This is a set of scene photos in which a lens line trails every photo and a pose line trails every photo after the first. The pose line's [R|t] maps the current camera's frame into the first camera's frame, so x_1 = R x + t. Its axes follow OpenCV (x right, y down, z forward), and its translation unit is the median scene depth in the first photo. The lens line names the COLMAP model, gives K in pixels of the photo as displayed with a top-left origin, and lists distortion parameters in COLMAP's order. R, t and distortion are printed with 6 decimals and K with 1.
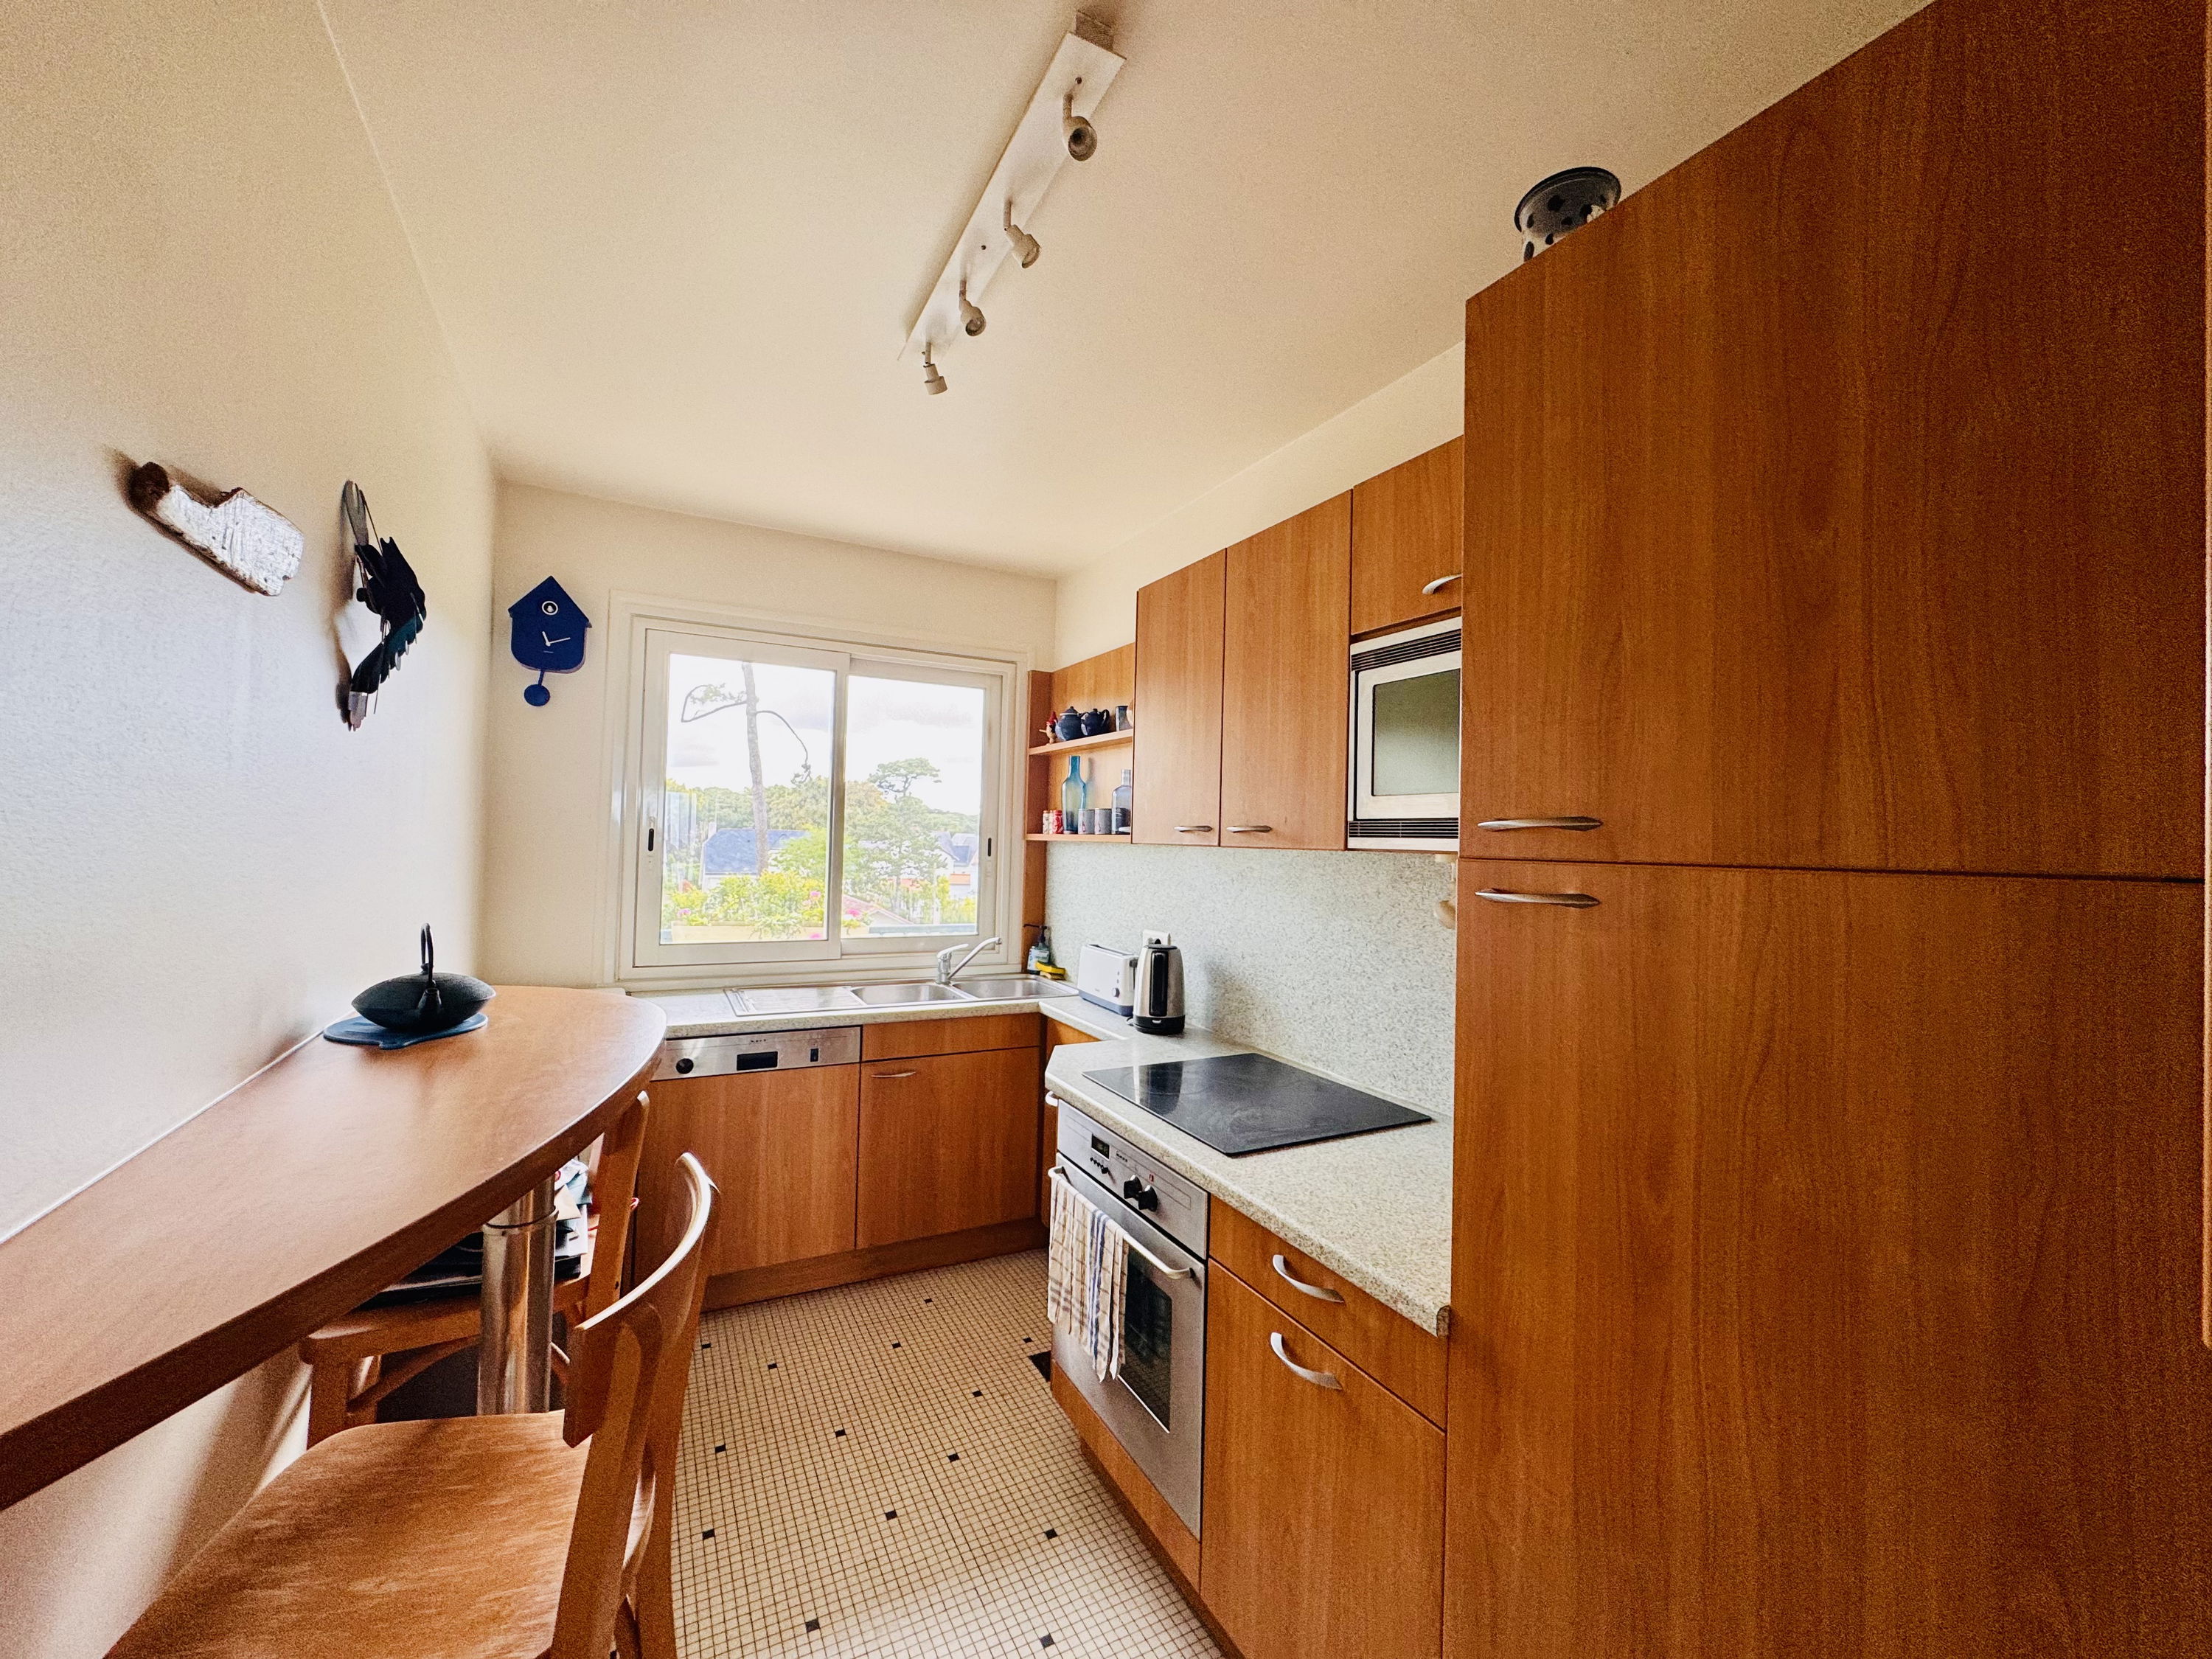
lens RADIAL K [[880.8, 0, 1104.6], [0, 880.8, 824.5], [0, 0, 1]] dist [-0.001919, -0.000006]
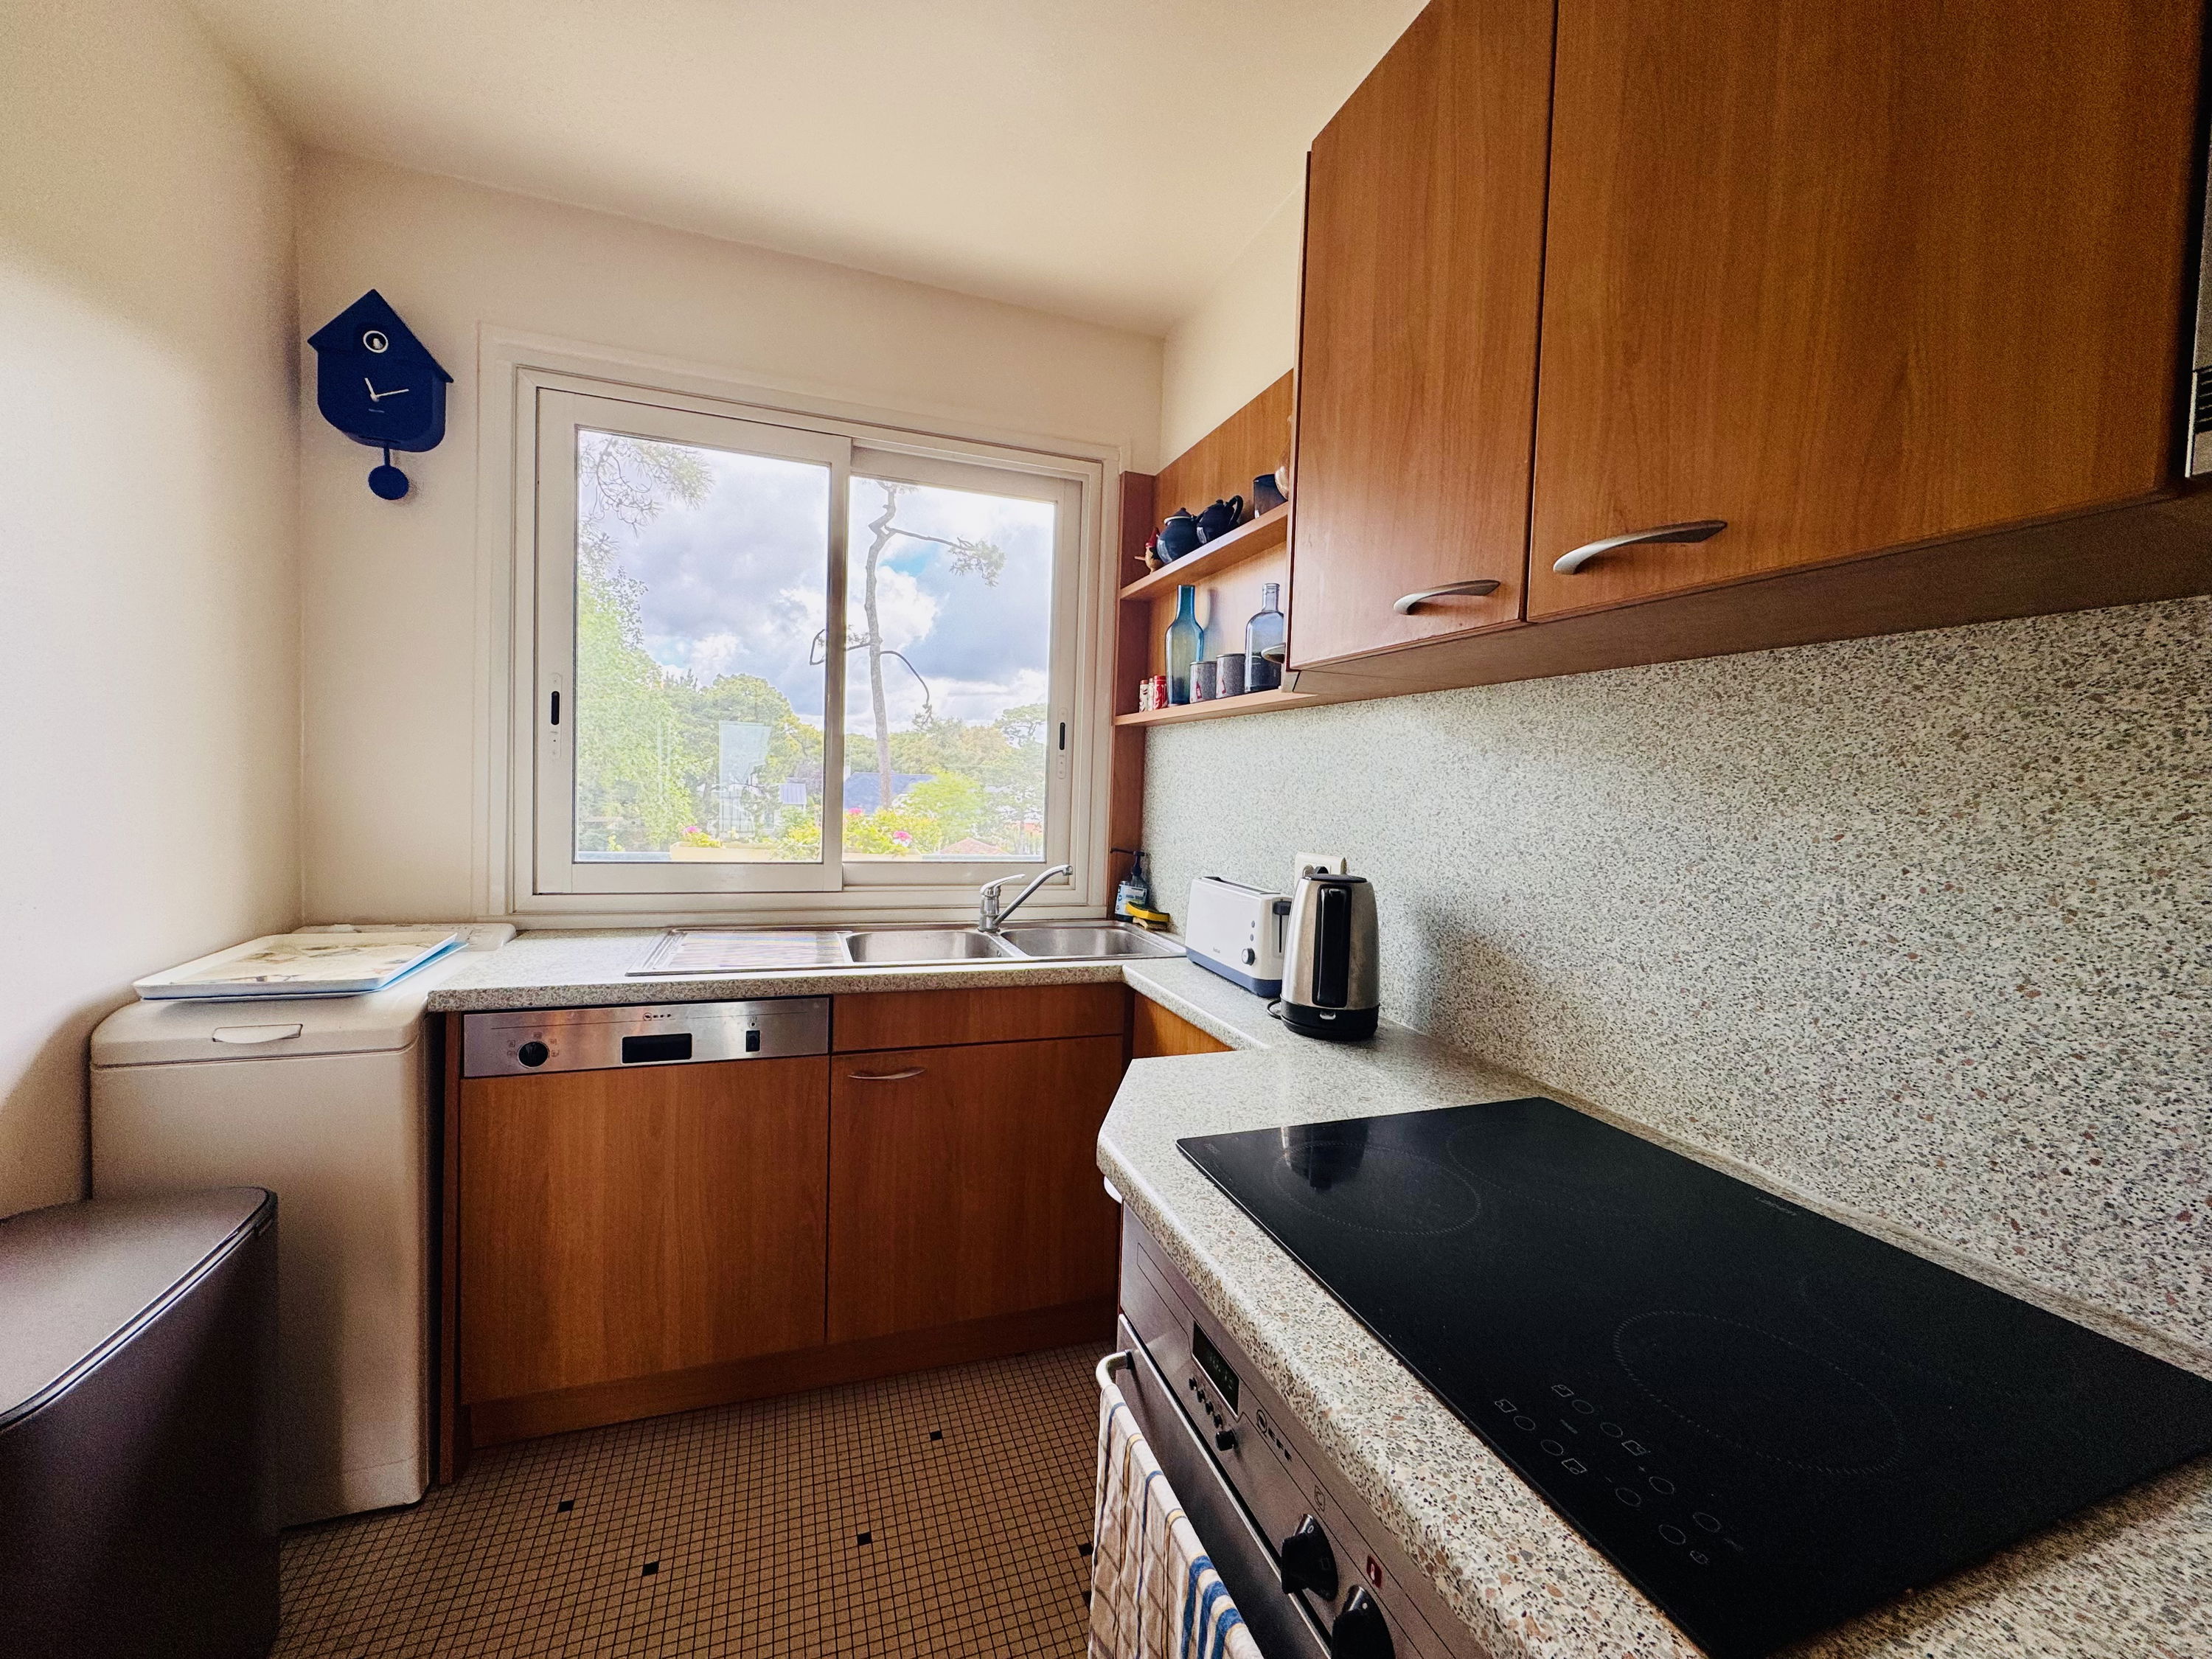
lens RADIAL K [[880.8, 0, 1104.6], [0, 880.8, 824.5], [0, 0, 1]] dist [-0.001919, -0.000006]
pose [[0.990142, 0.013666, -0.139399, -0.001399], [-0.005370, 0.998201, 0.059713, 0.064138], [0.139965, -0.058376, 0.988434, 0.384871]]
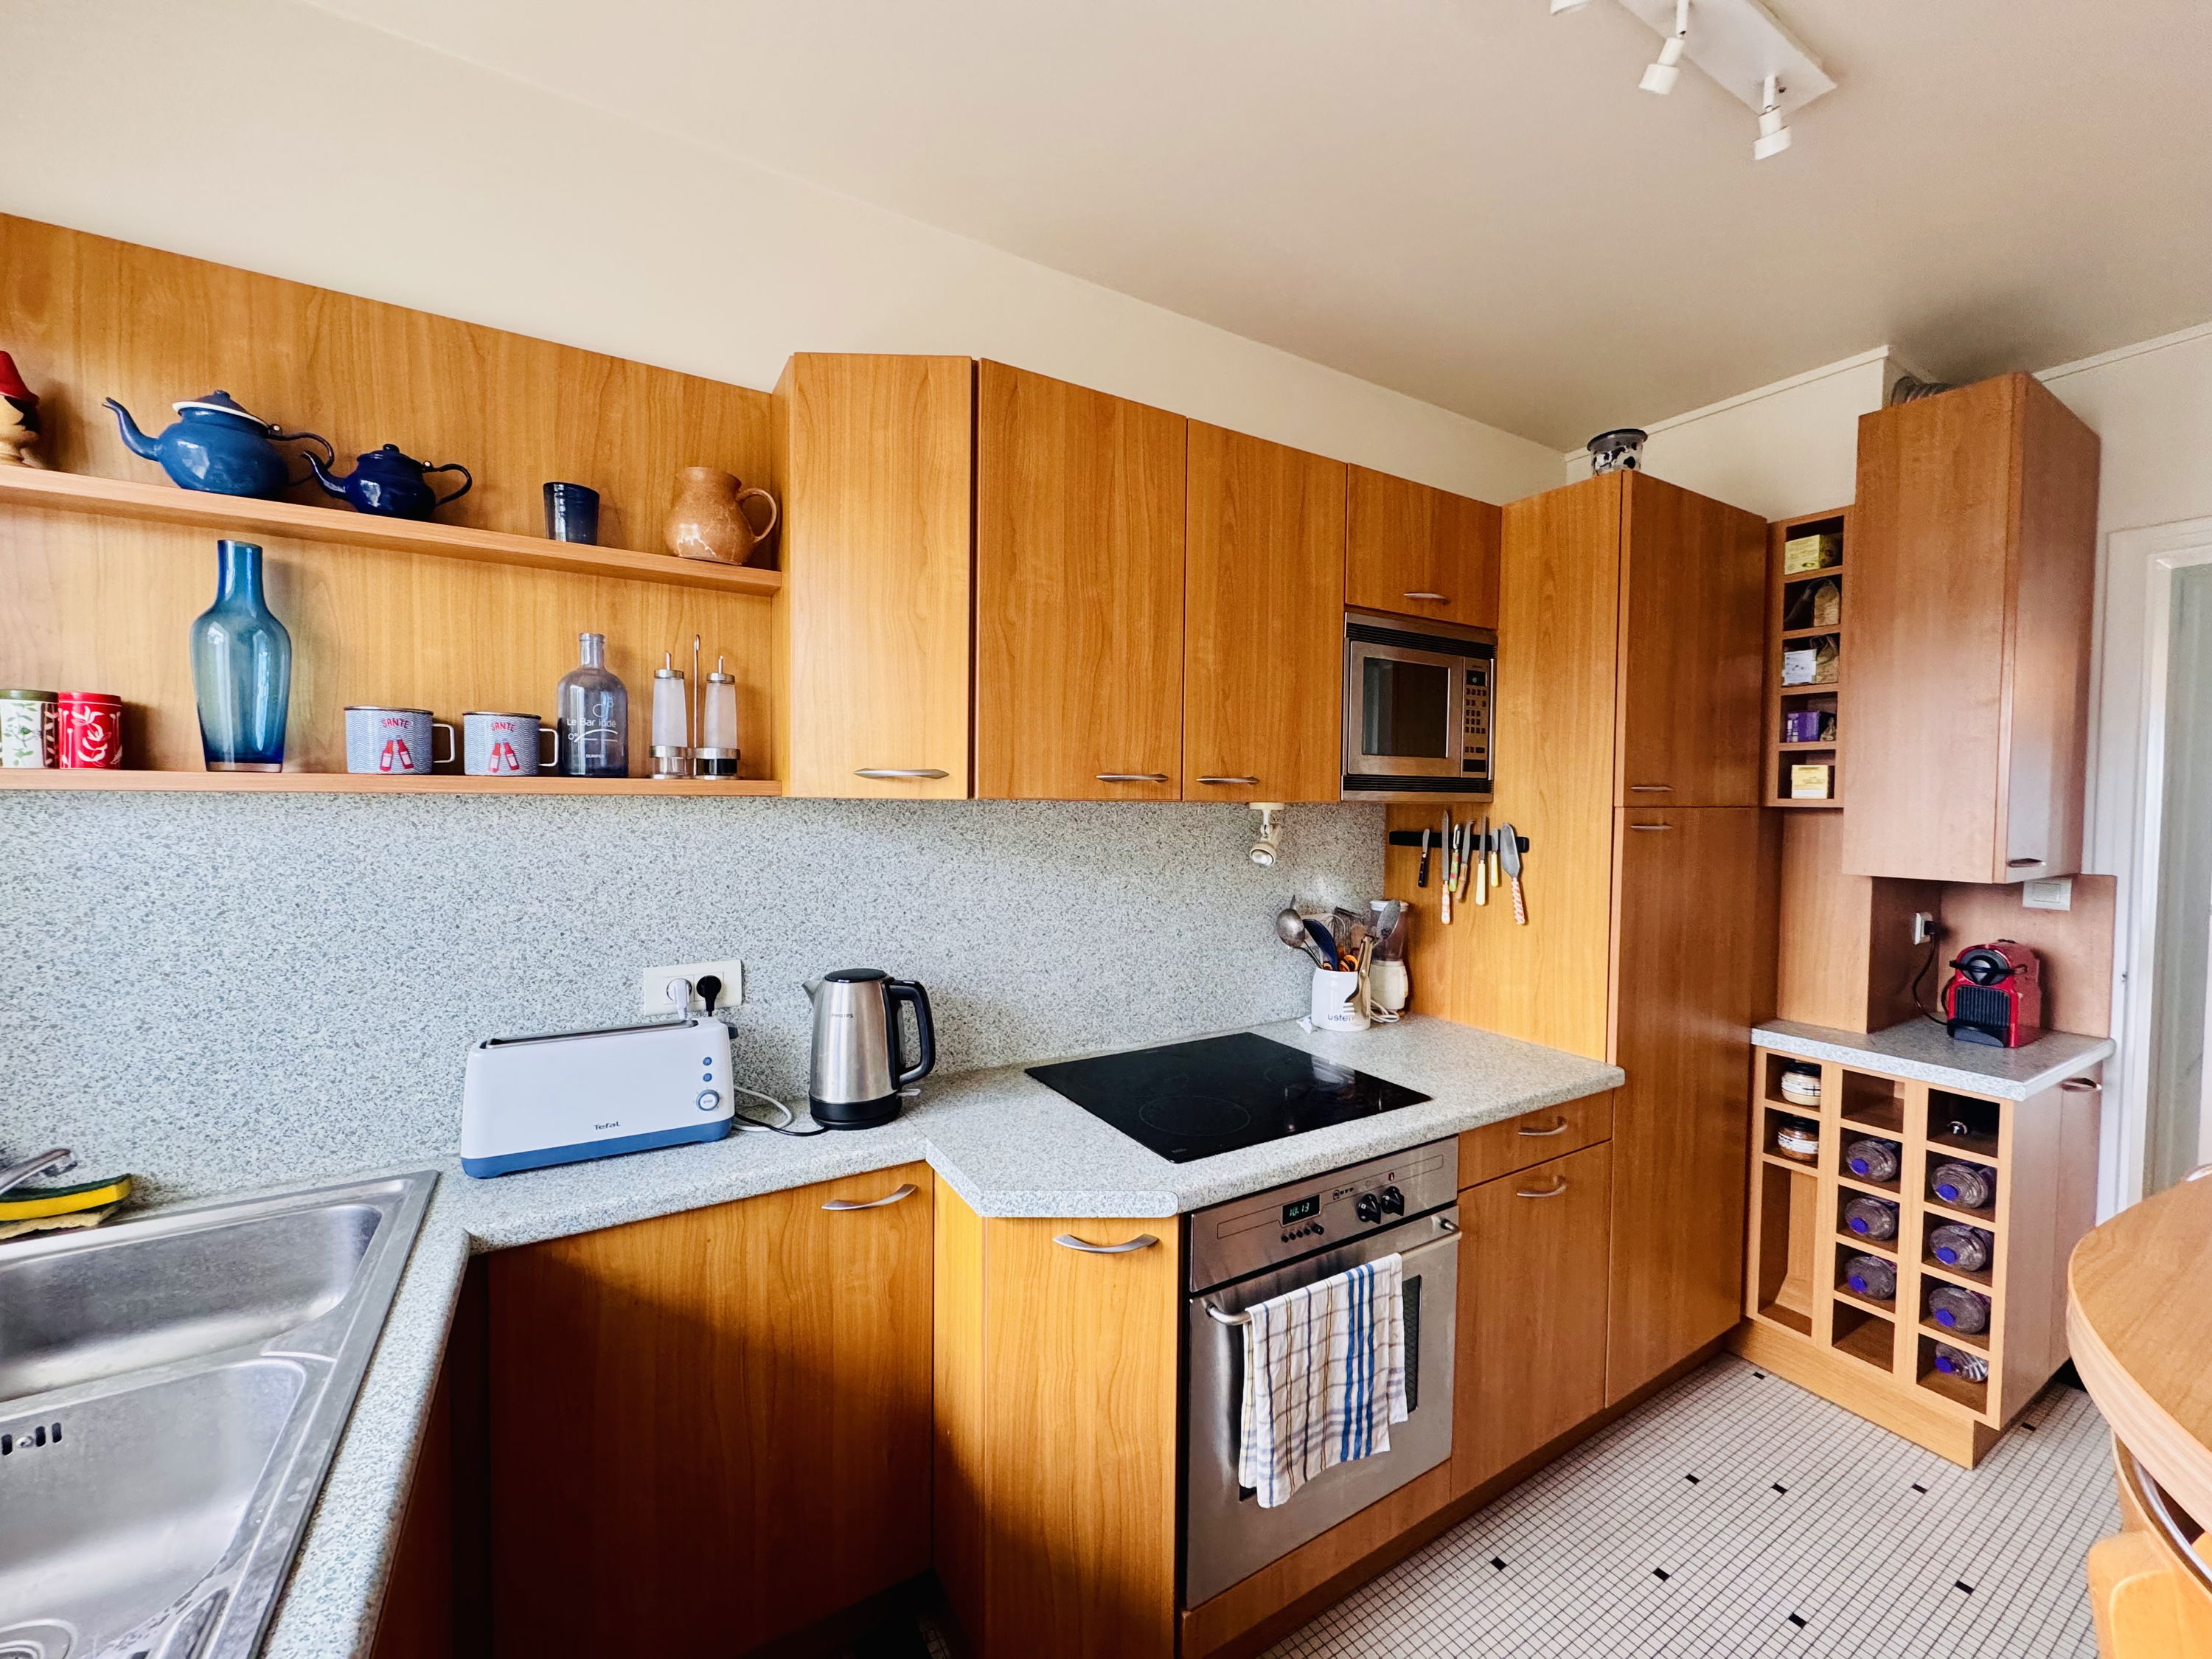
lens RADIAL K [[880.8, 0, 1104.6], [0, 880.8, 824.5], [0, 0, 1]] dist [-0.001919, -0.000006]
pose [[-0.057609, -0.059367, 0.996573, -0.446547], [-0.031056, 0.997854, 0.057648, 0.001535], [-0.997856, -0.027628, -0.059329, 0.755991]]
